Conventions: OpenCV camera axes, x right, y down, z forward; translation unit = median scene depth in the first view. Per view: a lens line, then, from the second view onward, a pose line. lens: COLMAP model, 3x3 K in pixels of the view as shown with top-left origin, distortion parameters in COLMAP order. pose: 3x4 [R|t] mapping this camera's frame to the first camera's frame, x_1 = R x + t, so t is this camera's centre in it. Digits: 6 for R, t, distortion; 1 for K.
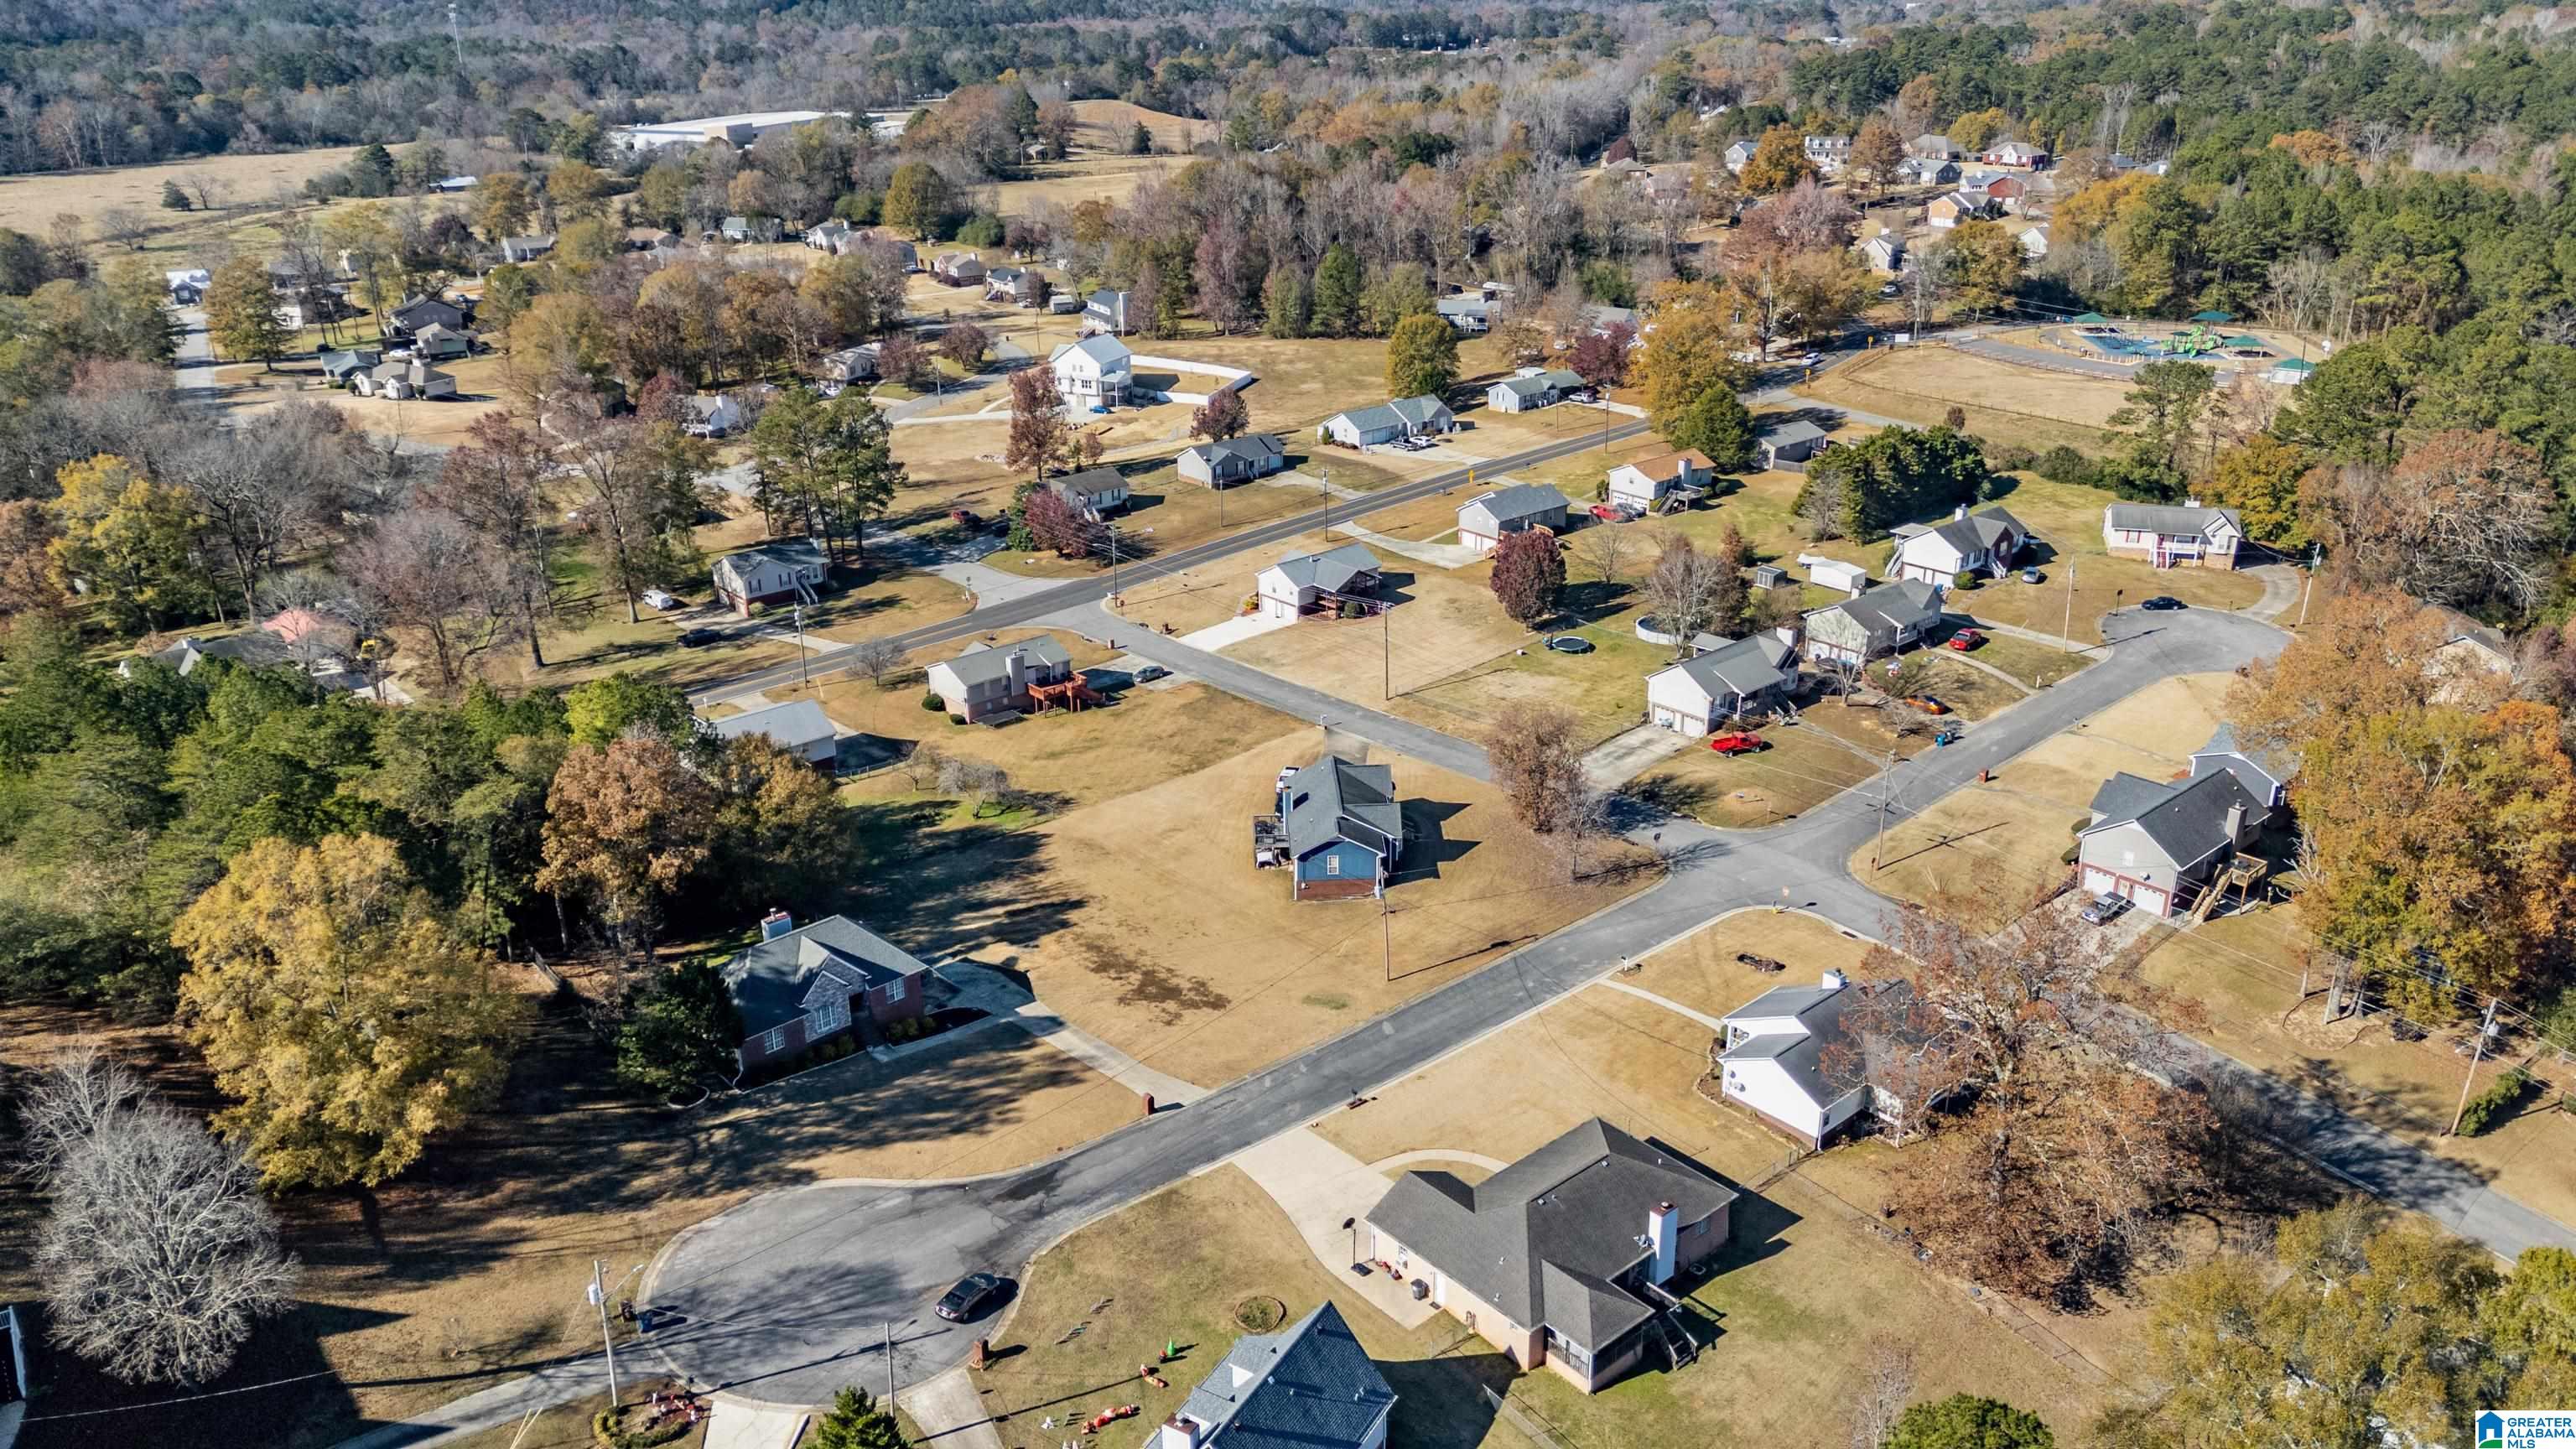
lens RADIAL K [[1871.2, 0, 1292.4], [0, 1871.2, 704.8], [0, 0, 1]] dist [0.070443, -0.063363]
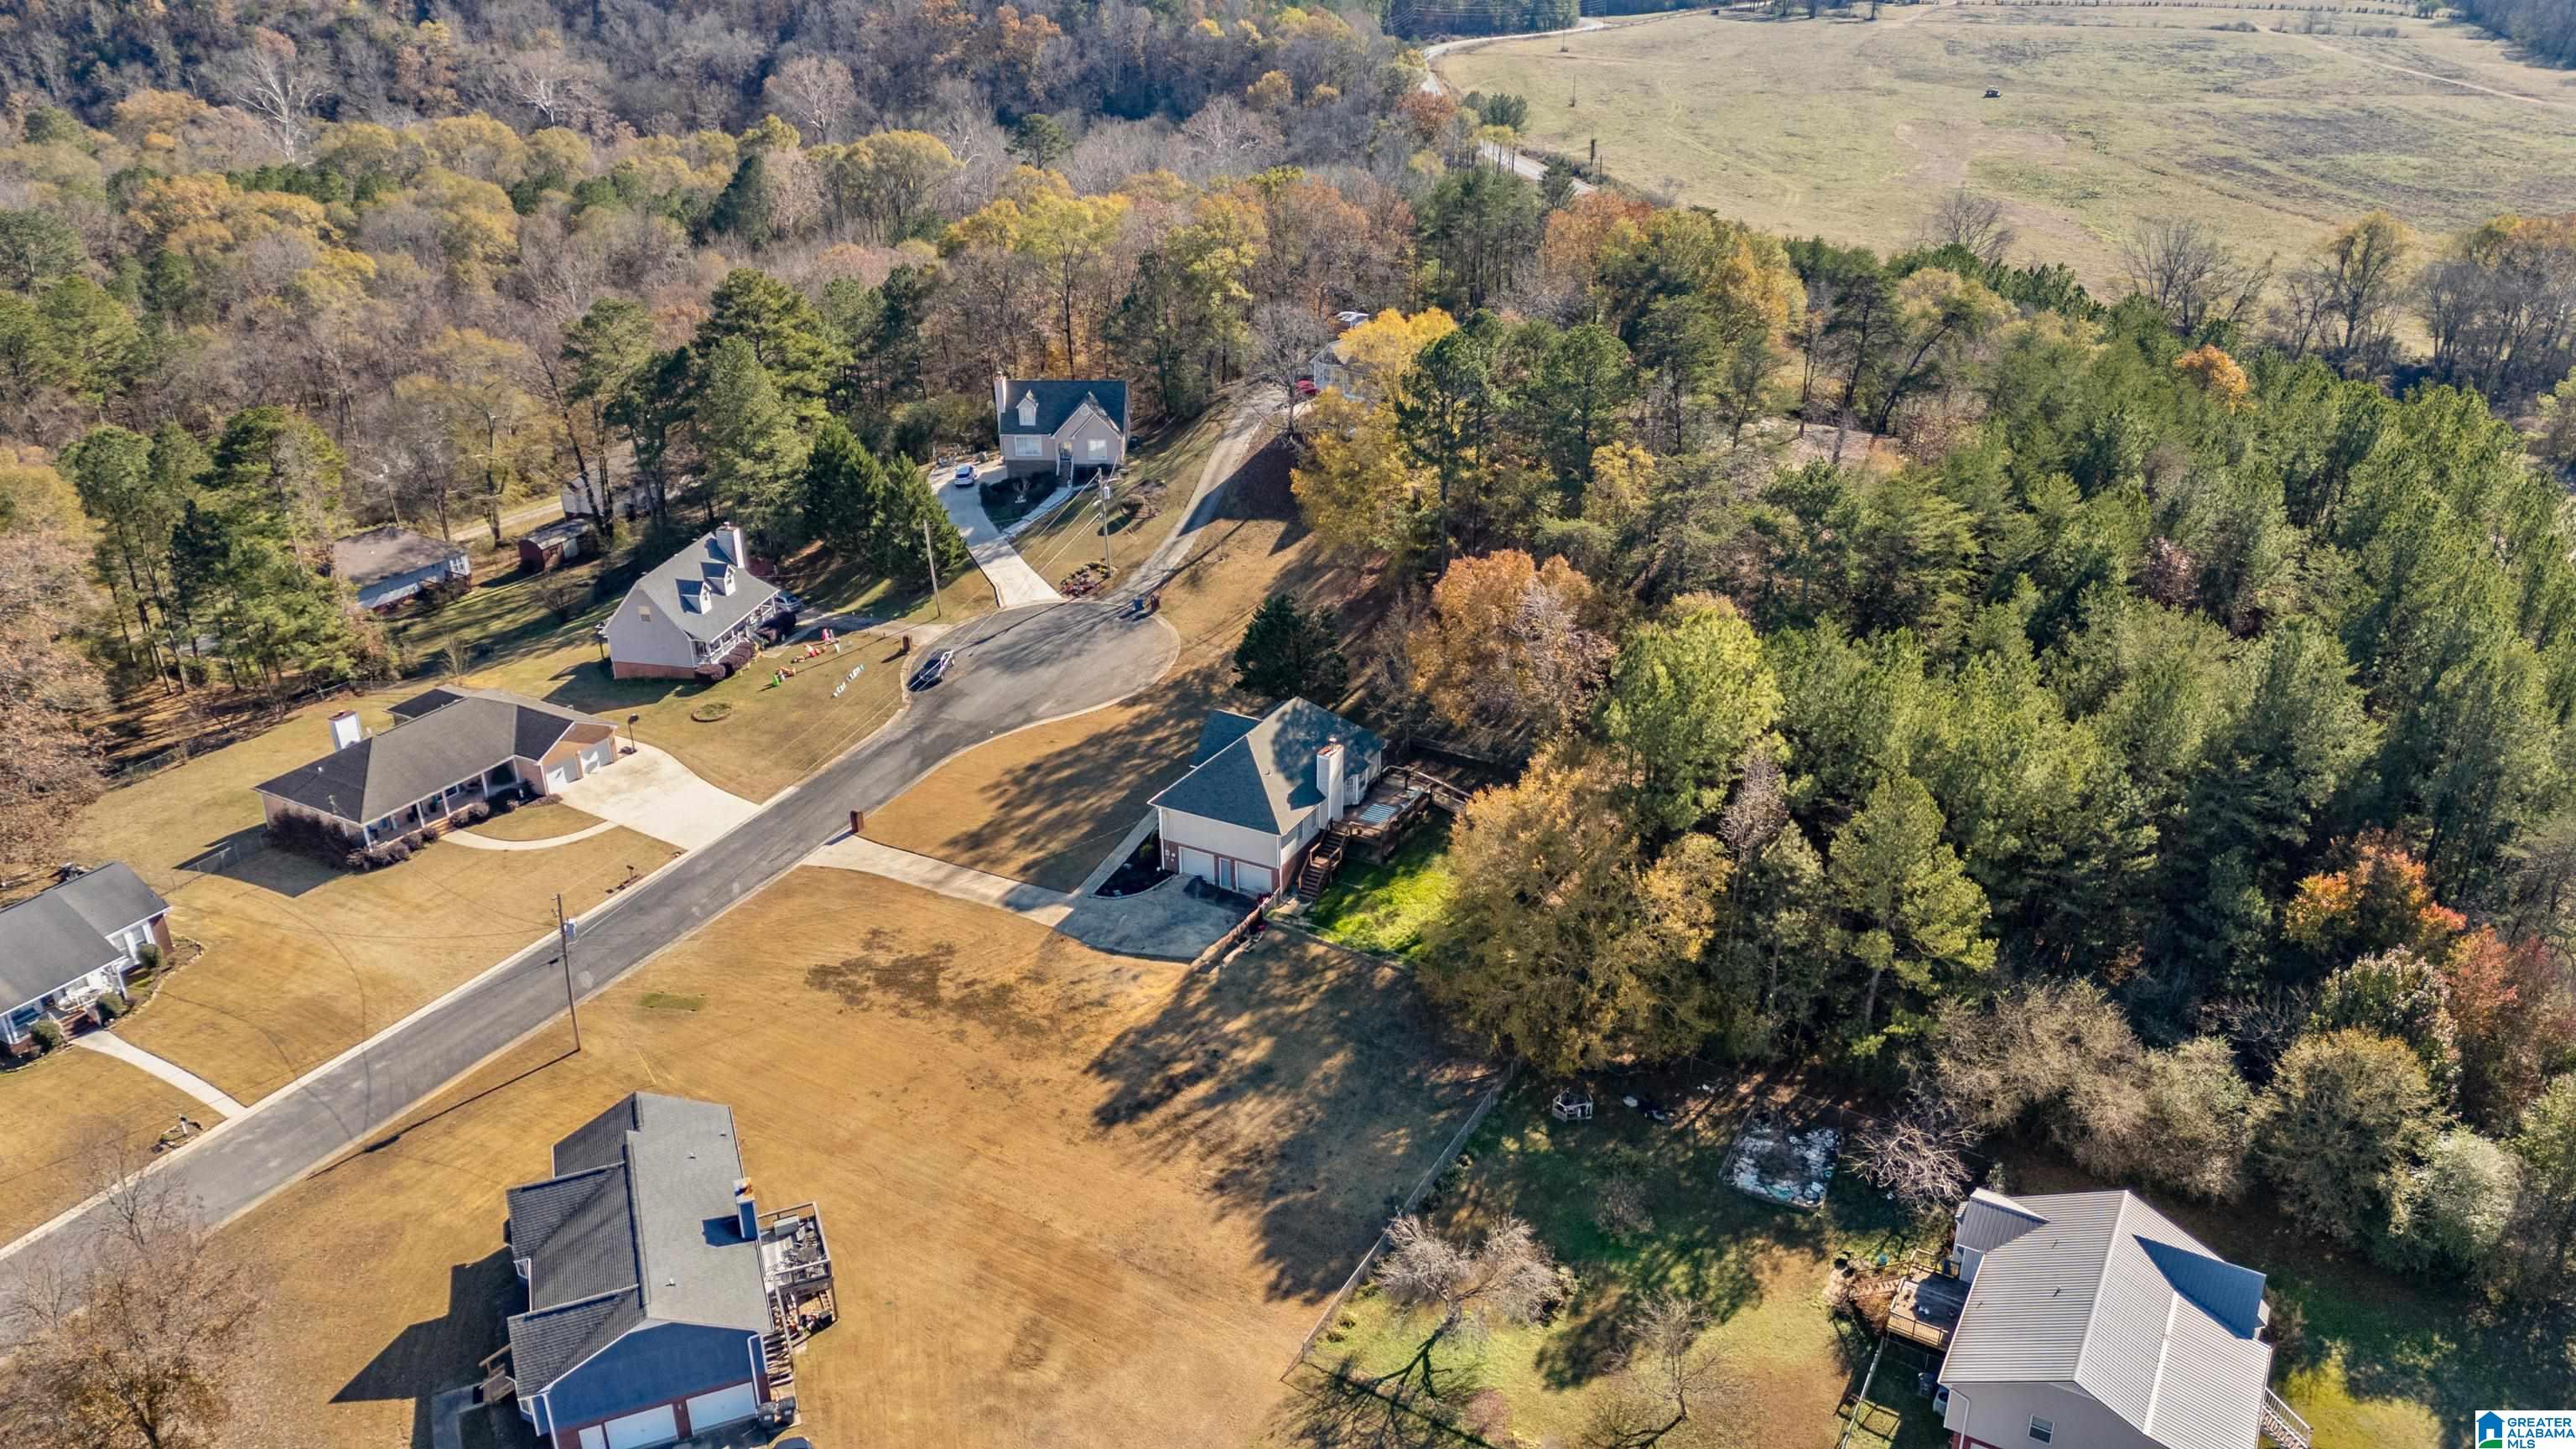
lens RADIAL K [[1871.2, 0, 1292.4], [0, 1871.2, 704.8], [0, 0, 1]] dist [0.070443, -0.063363]
pose [[-0.947102, 0.144878, -0.286370, -0.012547], [-0.104350, 0.704806, 0.701684, -0.337552], [0.303494, 0.694449, -0.652405, 1.049910]]
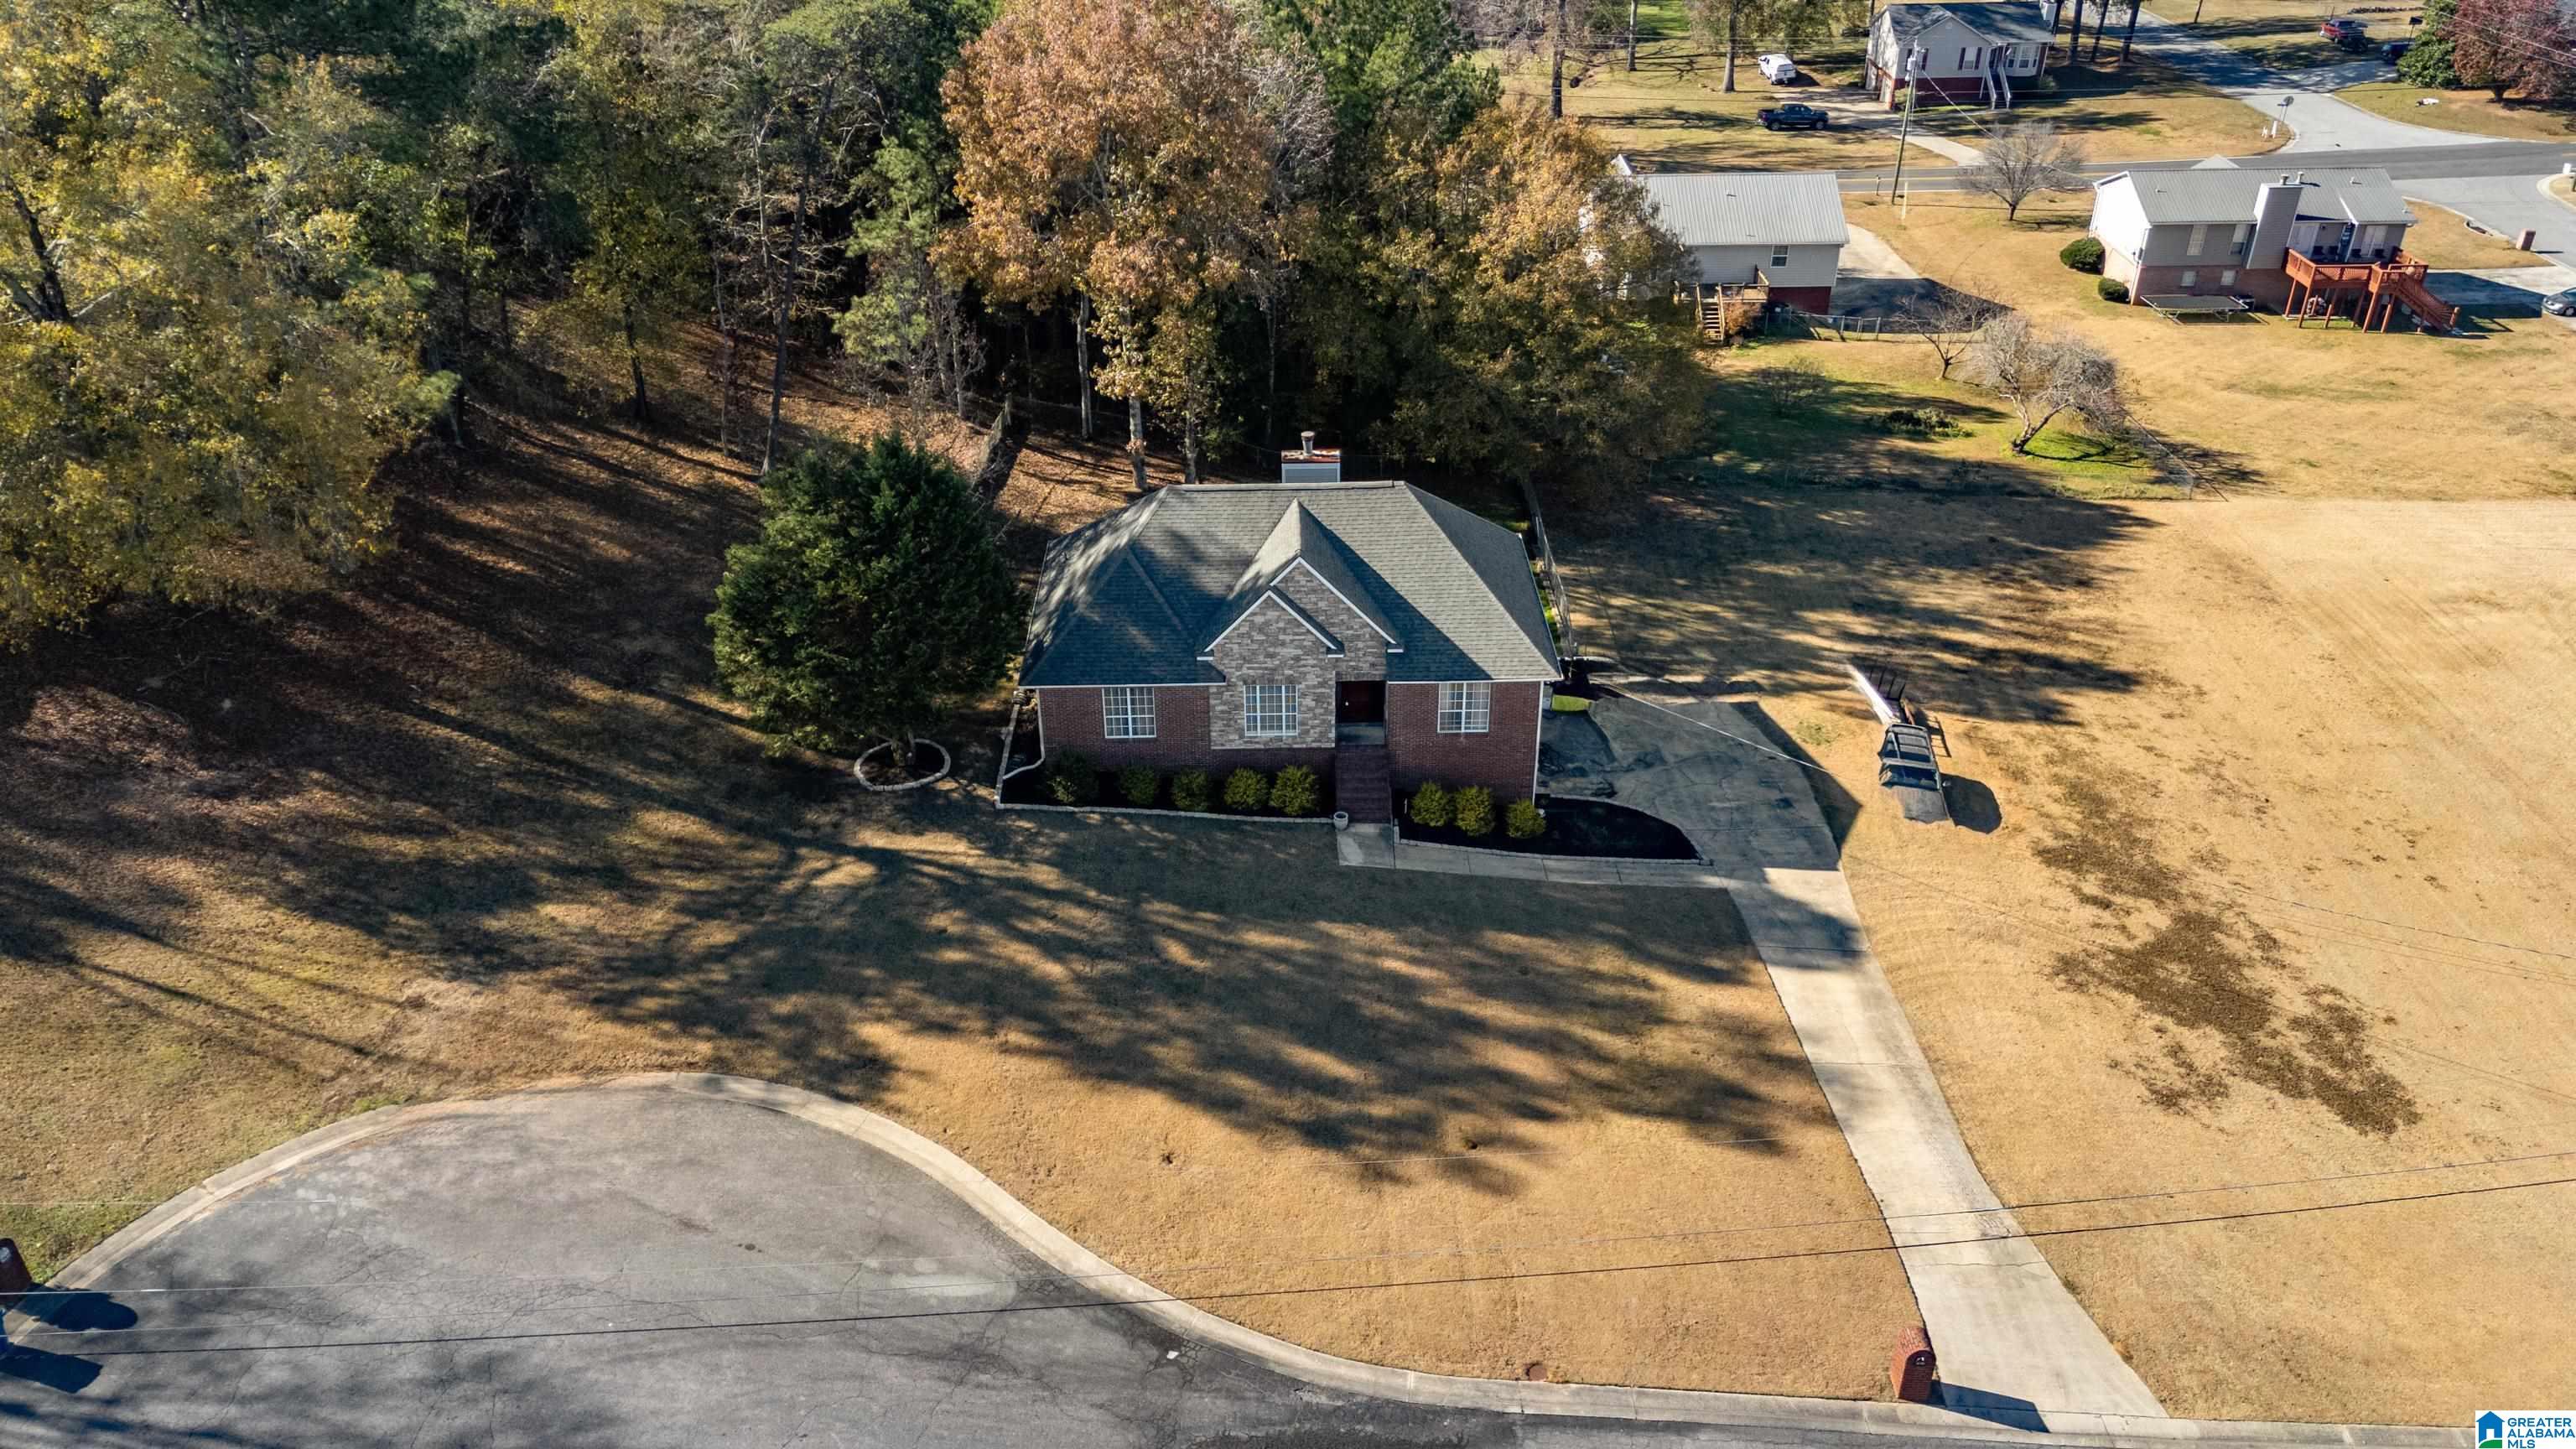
lens RADIAL K [[1840.4, 0, 1288.0], [0, 1840.4, 724.5], [0, 0, 1]] dist [0.087313, -0.077428]
pose [[0.740894, 0.343713, -0.577007, -0.009923], [-0.241222, 0.937982, 0.249003, 0.046279], [0.626807, -0.045298, 0.777856, 0.456980]]
